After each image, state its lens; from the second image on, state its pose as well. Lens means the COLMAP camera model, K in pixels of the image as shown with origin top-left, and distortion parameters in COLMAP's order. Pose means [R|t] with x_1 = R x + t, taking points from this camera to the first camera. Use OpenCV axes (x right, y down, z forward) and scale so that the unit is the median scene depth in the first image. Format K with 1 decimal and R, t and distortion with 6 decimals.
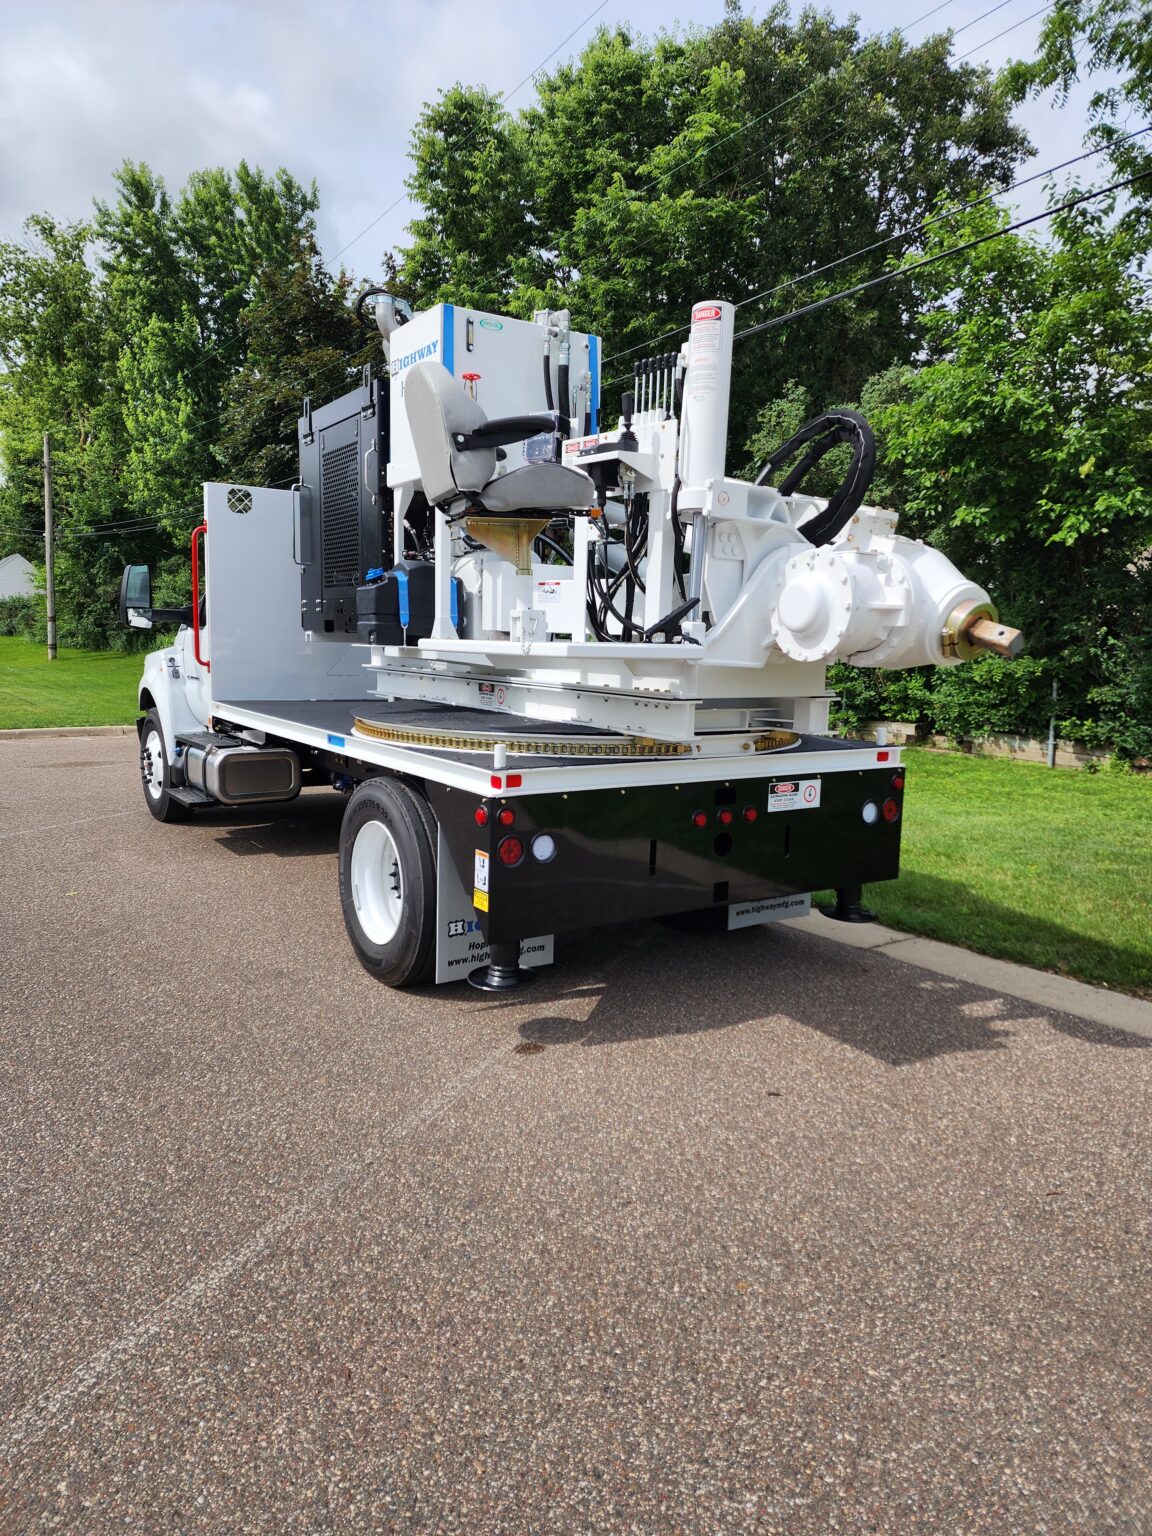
lens RADIAL K [[1018.1, 0, 567.8], [0, 1018.1, 761.3], [0, 0, 1]] dist [0.092652, -0.082056]
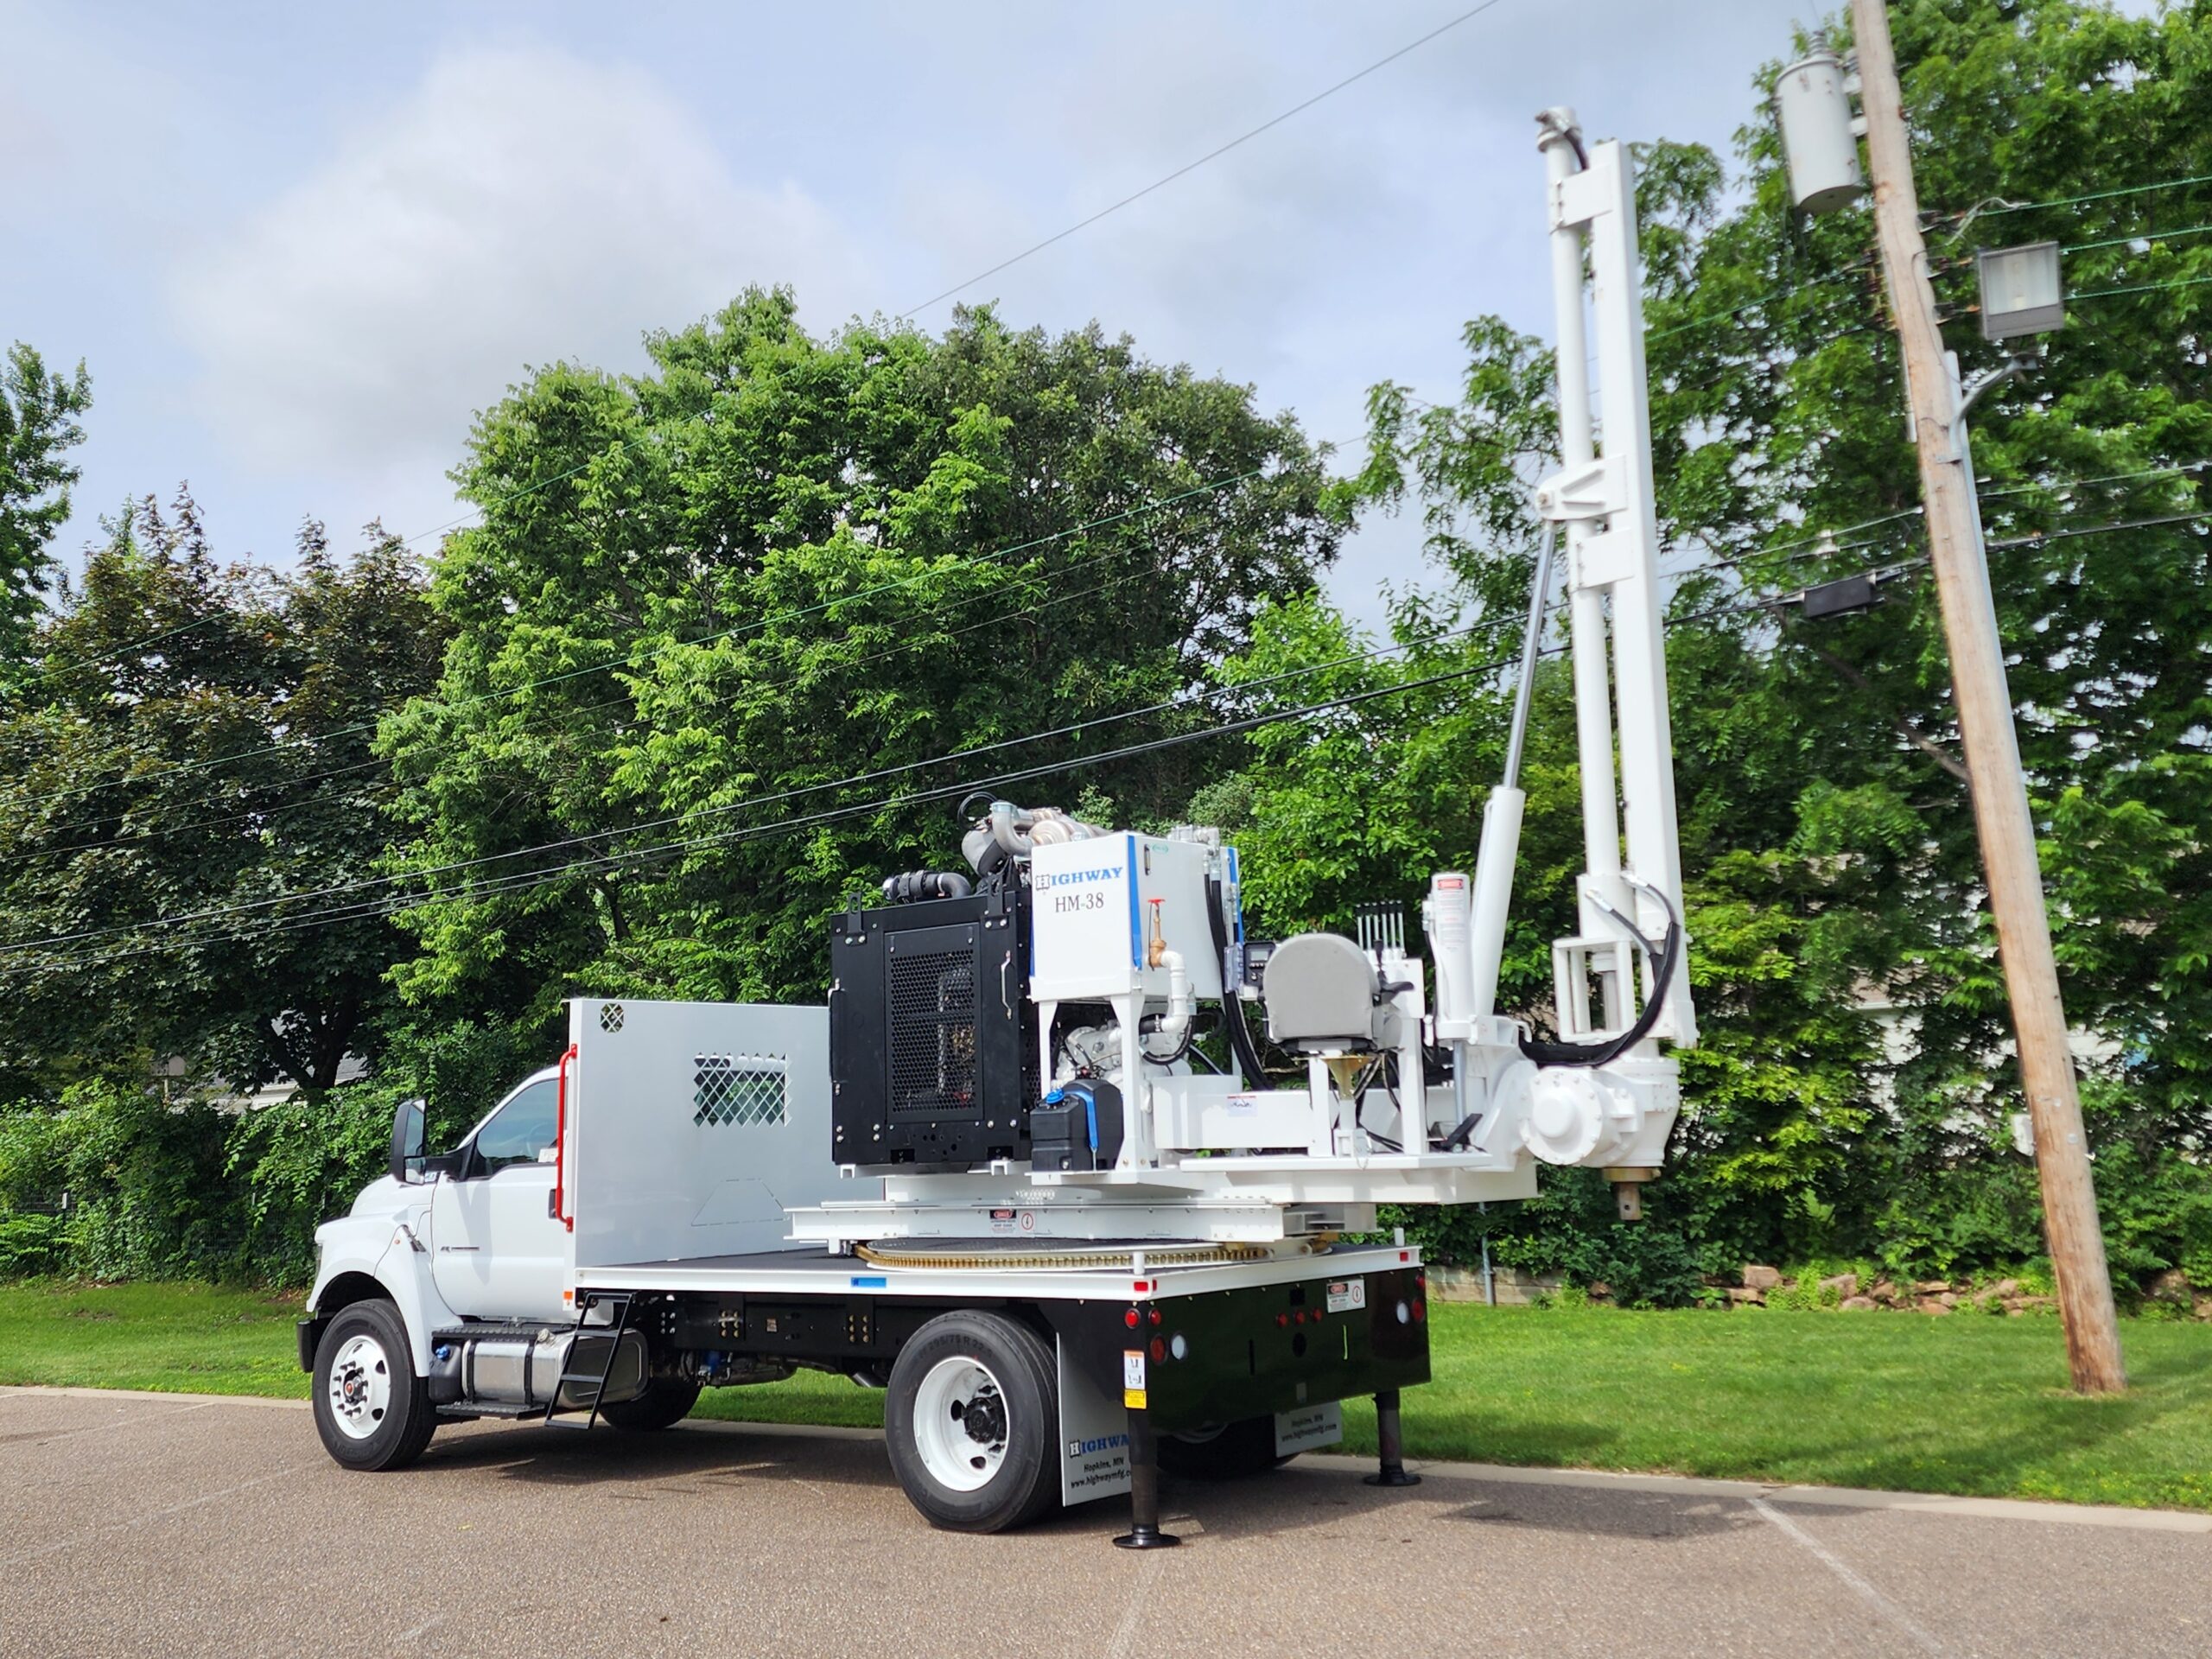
lens RADIAL K [[2143.1, 0, 1117.3], [0, 2143.1, 770.5], [0, 0, 1]] dist [0.203454, -0.392674]
pose [[0.948793, 0.002188, 0.315890, -0.663993], [0.089407, 0.957230, -0.275168, 0.102034], [-0.302982, 0.289320, 0.908018, -1.046812]]
